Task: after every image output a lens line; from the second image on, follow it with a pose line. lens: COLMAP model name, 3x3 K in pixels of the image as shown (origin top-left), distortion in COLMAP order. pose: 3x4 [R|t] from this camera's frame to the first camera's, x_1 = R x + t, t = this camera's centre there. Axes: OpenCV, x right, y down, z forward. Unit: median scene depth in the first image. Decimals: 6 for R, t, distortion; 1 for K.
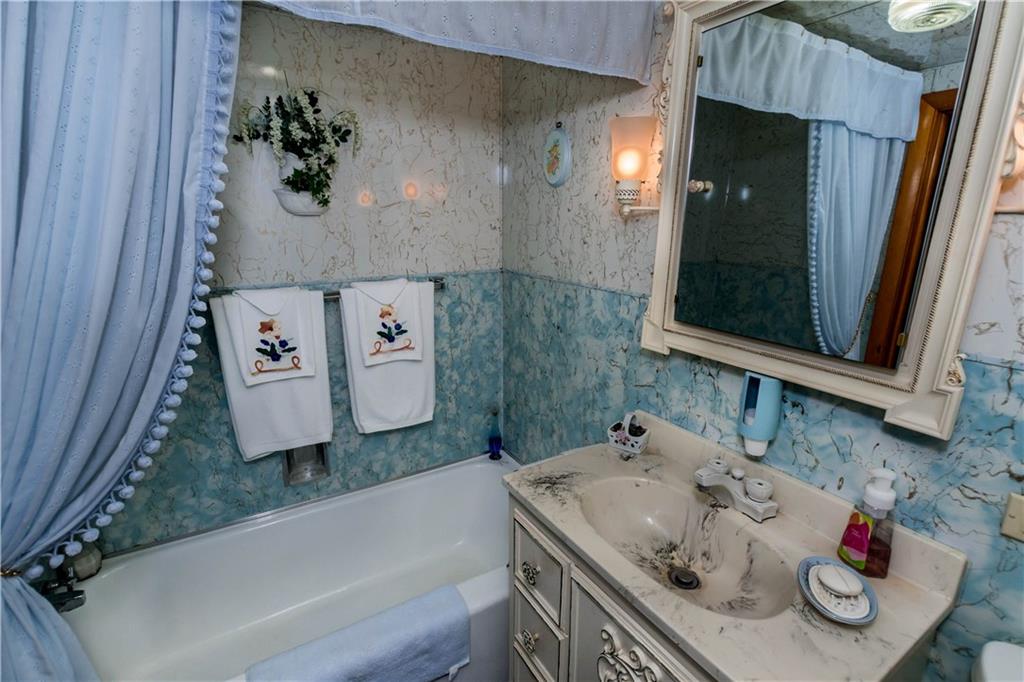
lens RADIAL K [[480.4, 0, 515.5], [0, 480.4, 345.9], [0, 0, 1]] dist [-0.004756, 0.002364]
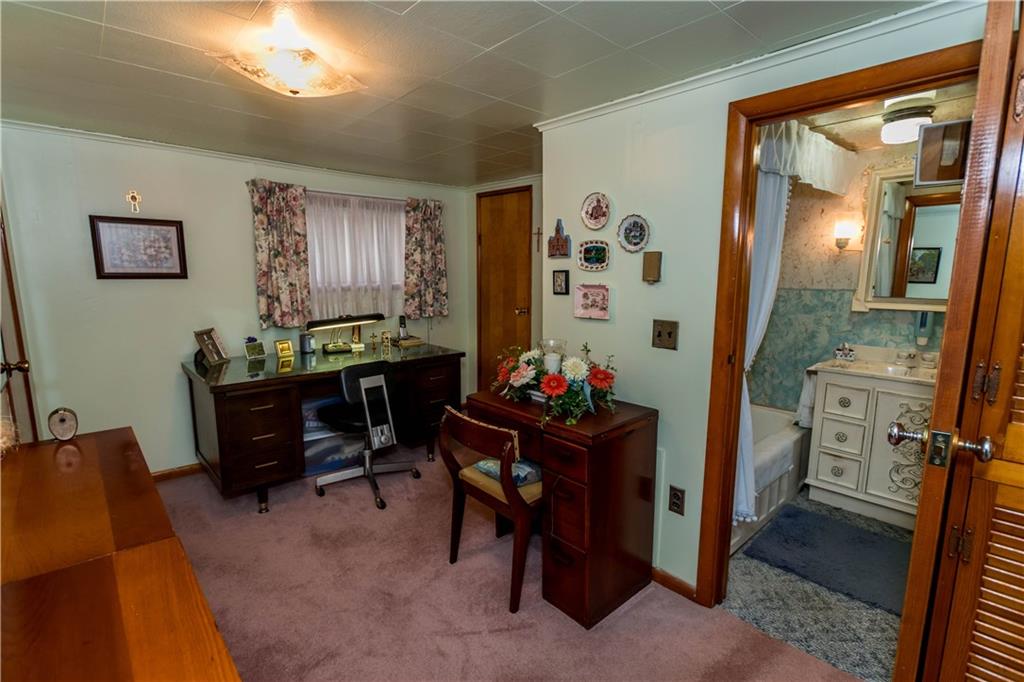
lens RADIAL K [[480.4, 0, 507.4], [0, 480.4, 342.2], [0, 0, 1]] dist [-0.004756, 0.002364]
pose [[0.982767, -0.032103, 0.182038, -1.465327], [0.052382, 0.992801, -0.107711, 0.258364], [-0.177270, 0.115390, 0.977374, -0.747134]]
